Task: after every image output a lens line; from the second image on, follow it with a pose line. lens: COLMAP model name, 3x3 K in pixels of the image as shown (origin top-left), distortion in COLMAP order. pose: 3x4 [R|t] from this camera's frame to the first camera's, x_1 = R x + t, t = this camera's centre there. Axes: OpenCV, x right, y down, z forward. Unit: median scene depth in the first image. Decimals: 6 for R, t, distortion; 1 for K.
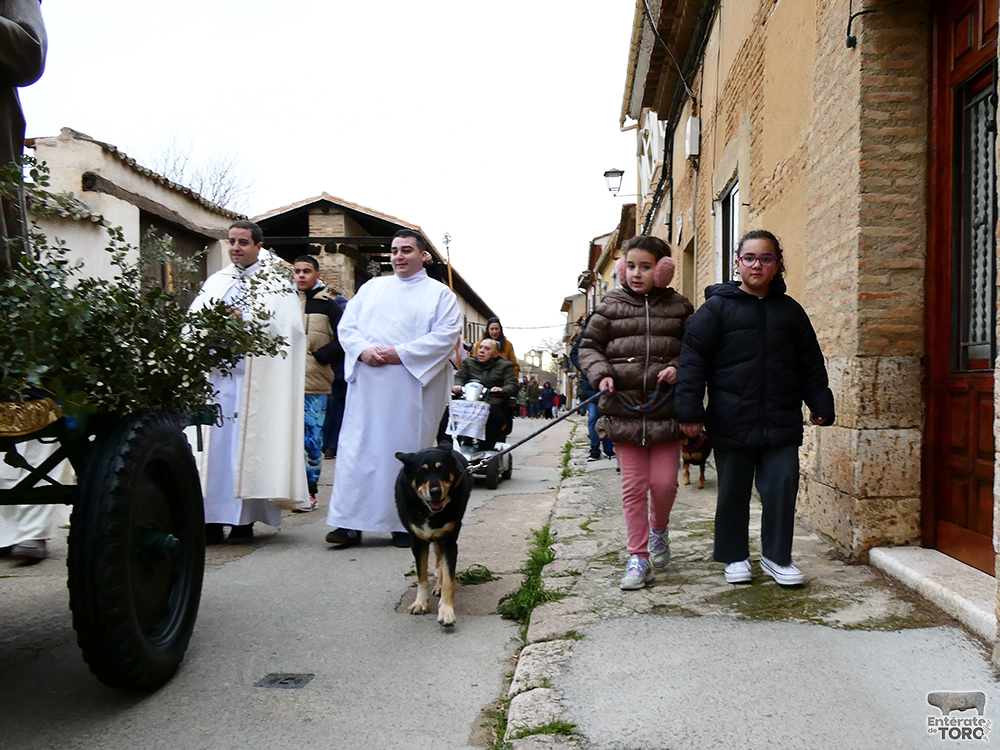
lens RADIAL K [[746.5, 0, 503.5], [0, 746.5, 395.7], [0, 0, 1]] dist [0.000276, -0.000316]
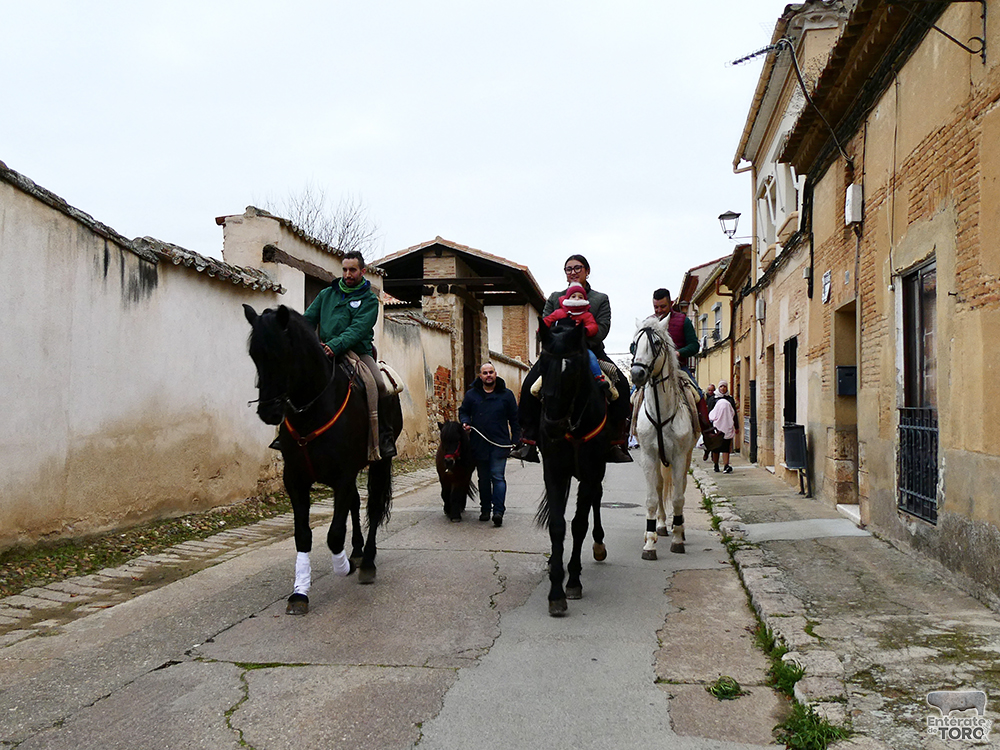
lens RADIAL K [[734.9, 0, 470.5], [0, 734.9, 375.4], [0, 0, 1]] dist [0.006188, -0.001029]
pose [[0.989189, 0.006564, -0.146498, -0.098919], [-0.014384, 0.998523, -0.052383, -0.053952], [0.145938, 0.053924, 0.987823, -0.030589]]
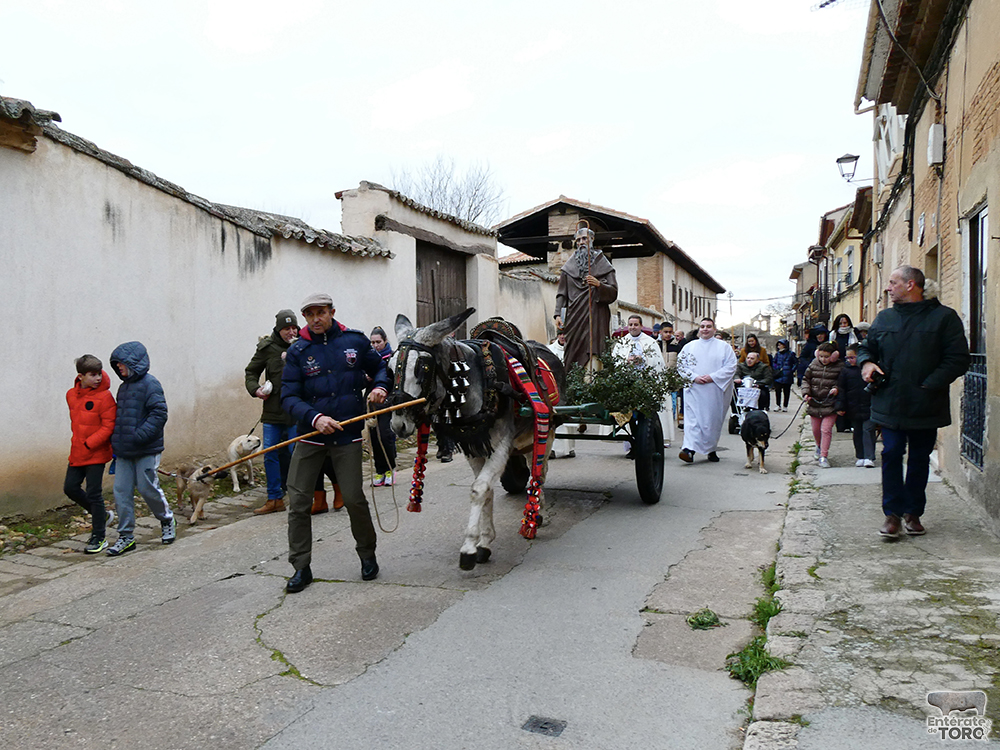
lens RADIAL K [[686.6, 0, 500.8], [0, 686.6, 357.4], [0, 0, 1]] dist [0.020277, -0.019930]
pose [[0.948955, 0.000323, -0.315410, -0.000557], [-0.001617, 0.999991, -0.003839, -0.059262], [0.315406, 0.004153, 0.948948, -0.027686]]
